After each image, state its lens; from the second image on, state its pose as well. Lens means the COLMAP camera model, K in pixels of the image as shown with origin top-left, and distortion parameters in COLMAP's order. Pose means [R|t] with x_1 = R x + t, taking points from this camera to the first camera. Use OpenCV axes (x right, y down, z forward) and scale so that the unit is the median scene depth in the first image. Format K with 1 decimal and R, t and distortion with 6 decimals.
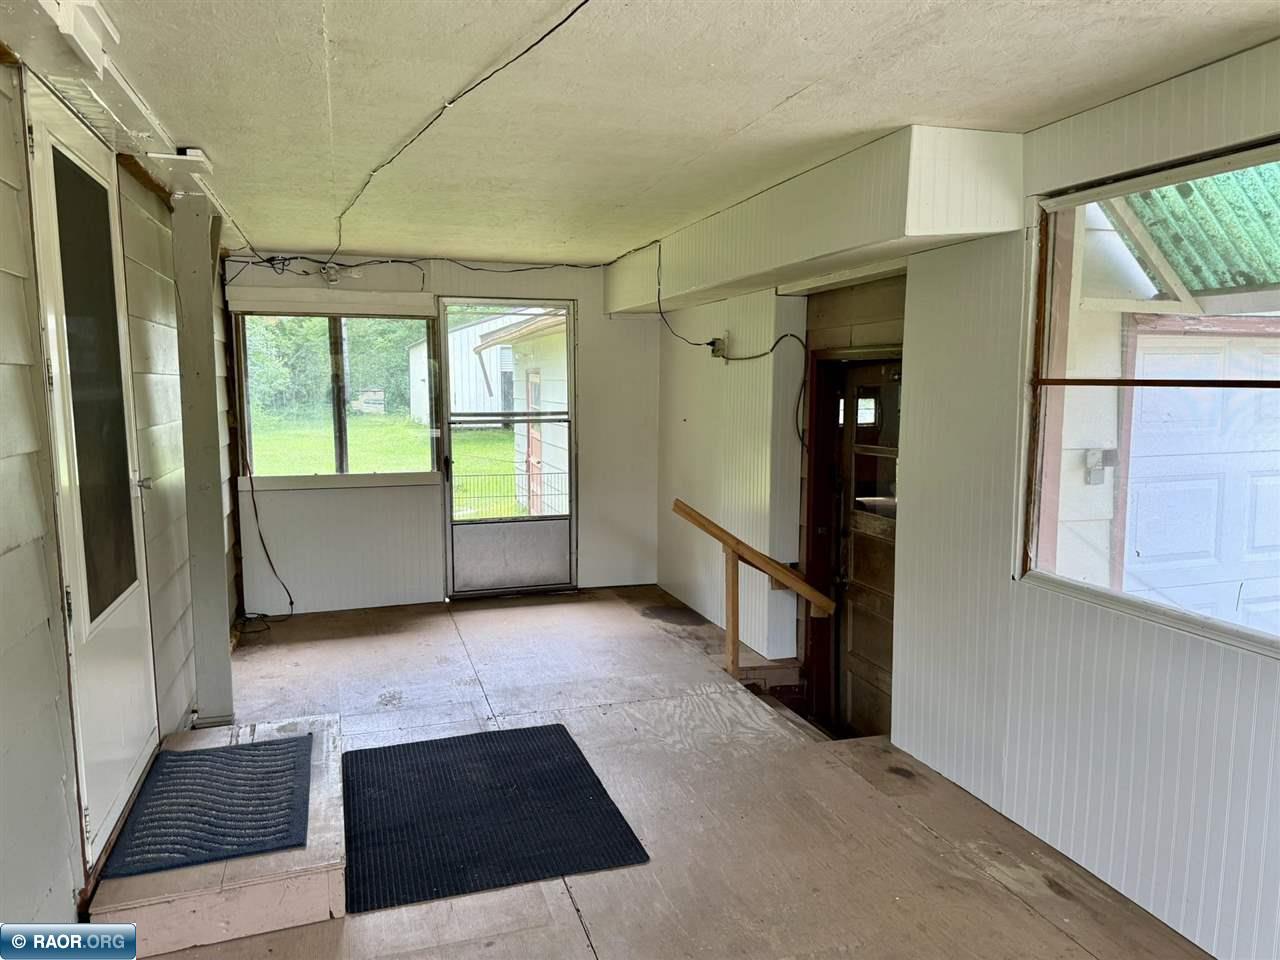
lens RADIAL K [[886.8, 0, 639.1], [0, 886.8, 484.4], [0, 0, 1]] dist [-0.004106, -0.001236]
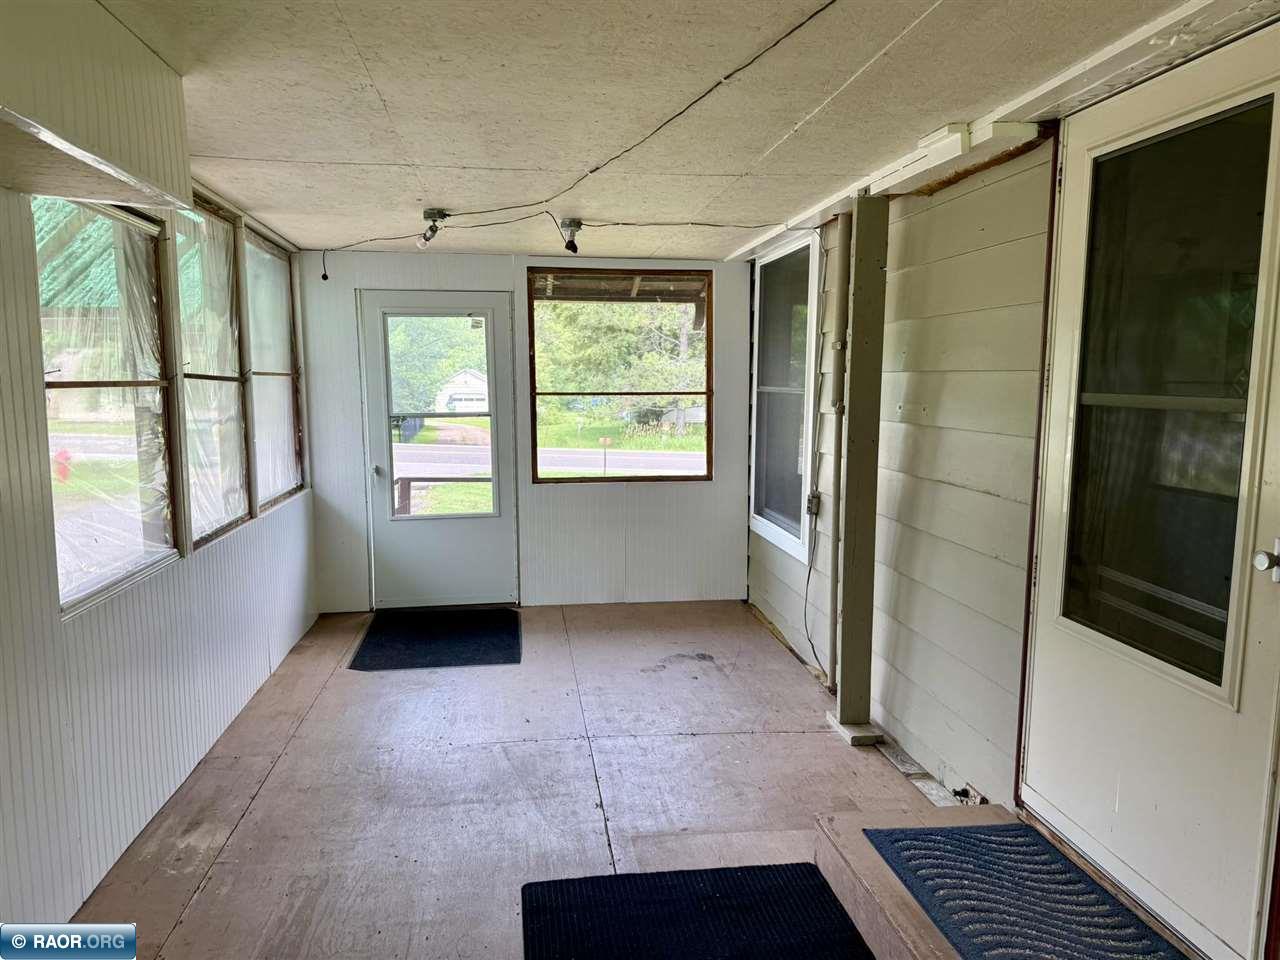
lens RADIAL K [[886.8, 0, 638.5], [0, 886.8, 481.5], [0, 0, 1]] dist [-0.004106, -0.001236]
pose [[-0.984327, -0.020914, 0.175110, -0.279266], [0.019874, 0.973463, 0.227982, -0.221848], [-0.175231, 0.227888, -0.957790, 1.864777]]
